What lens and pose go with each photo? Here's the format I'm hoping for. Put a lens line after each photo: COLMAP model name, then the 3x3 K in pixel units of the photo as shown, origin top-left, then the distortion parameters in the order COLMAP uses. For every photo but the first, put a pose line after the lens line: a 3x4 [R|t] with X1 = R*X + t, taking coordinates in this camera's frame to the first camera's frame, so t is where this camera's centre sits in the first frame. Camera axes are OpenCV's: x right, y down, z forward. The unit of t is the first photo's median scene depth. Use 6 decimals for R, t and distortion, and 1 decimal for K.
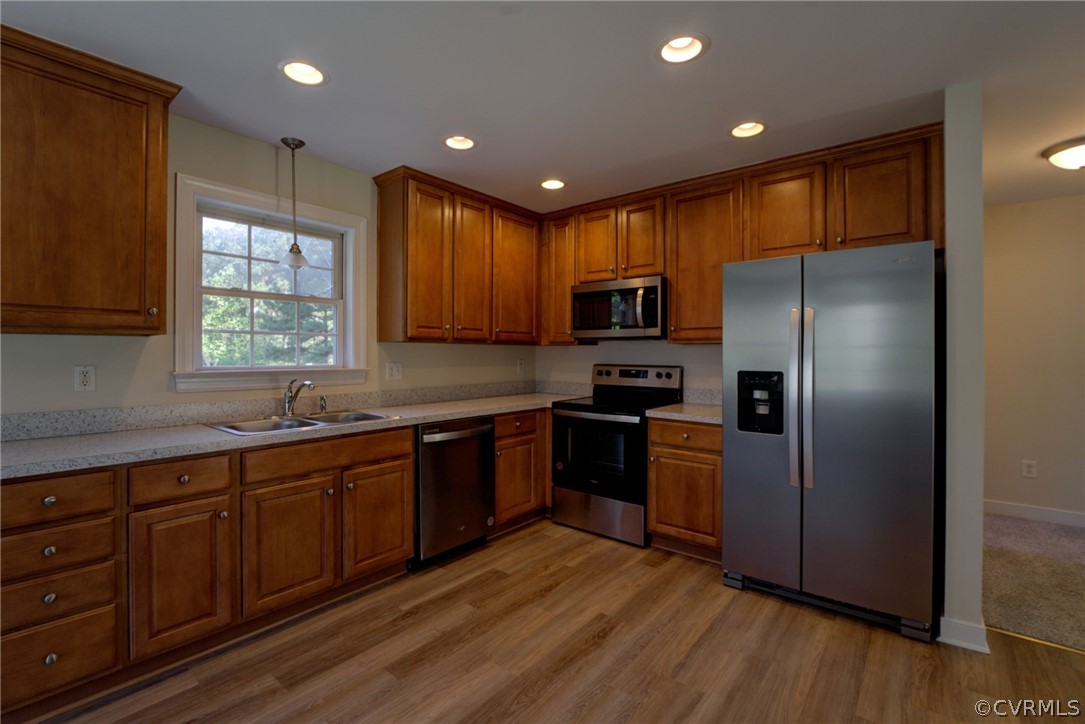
lens RADIAL K [[481.5, 0, 536.2], [0, 481.5, 354.7], [0, 0, 1]] dist [-0.011514, 0.000482]
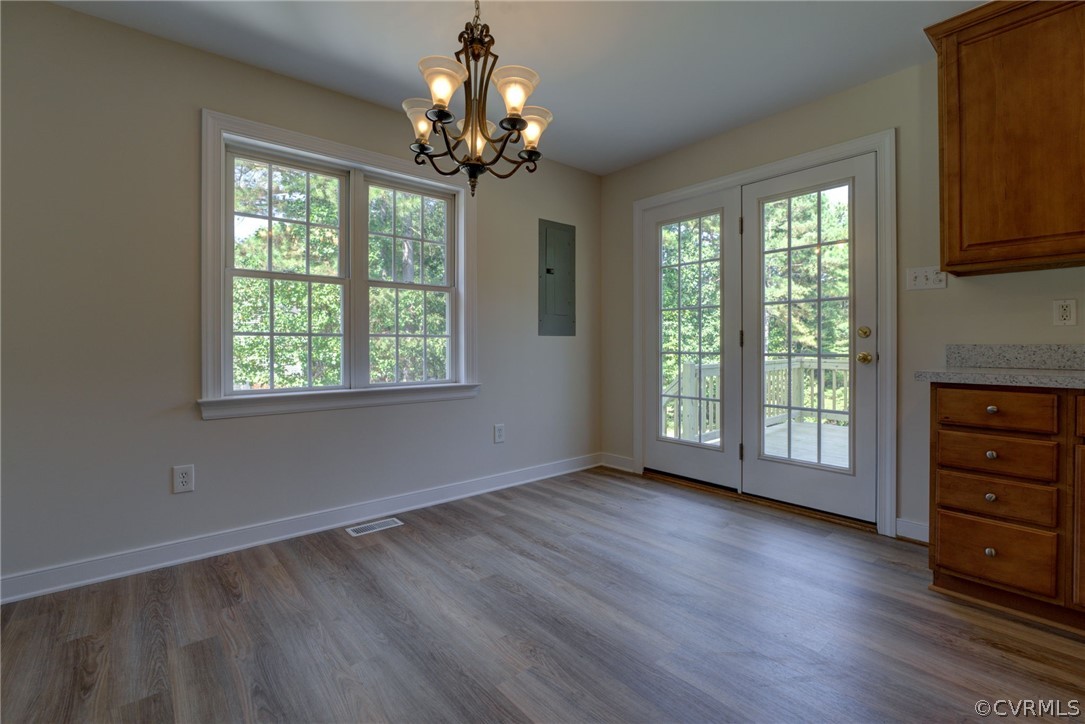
lens RADIAL K [[481.5, 0, 538.4], [0, 481.5, 348.6], [0, 0, 1]] dist [-0.011514, 0.000482]
pose [[-0.176750, 0.001168, -0.984255, 0.184381], [-0.000595, 0.999999, 0.001294, 0.114368], [0.984256, 0.000815, -0.176750, 0.106248]]
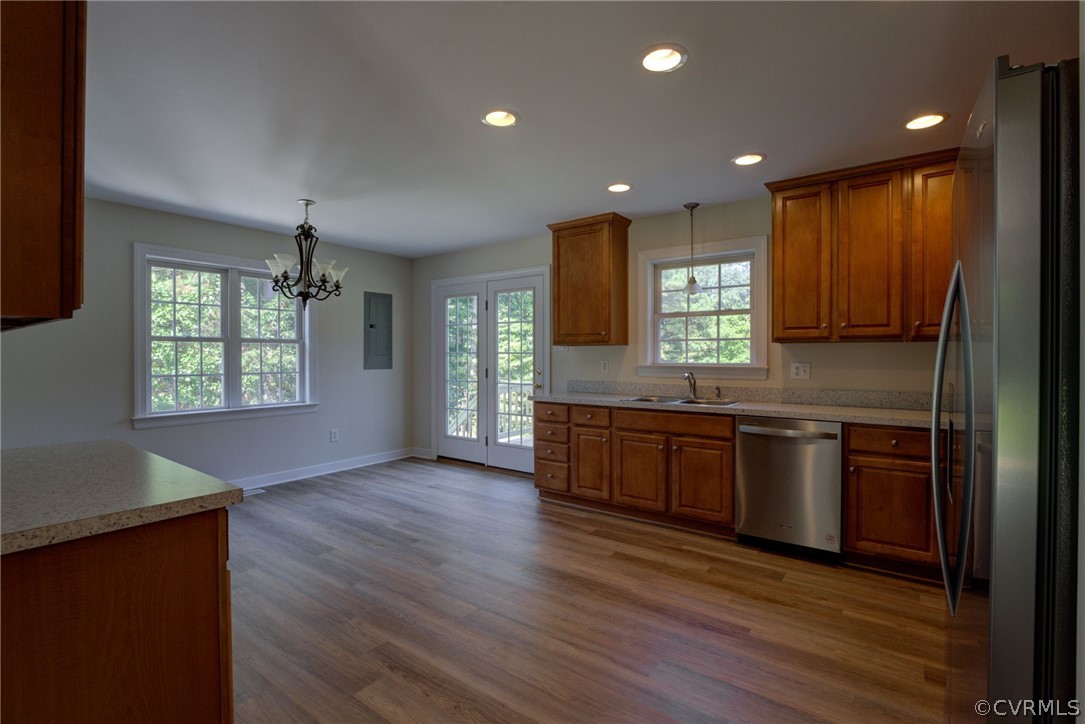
lens RADIAL K [[501.9, 0, 537.3], [0, 501.9, 359.2], [0, 0, 1]] dist [-0.013389, -0.000689]
pose [[0.050035, 0.005375, -0.998733, 1.134957], [-0.001983, 0.999984, 0.005282, 0.006410], [0.998746, 0.001717, 0.050045, 0.558182]]
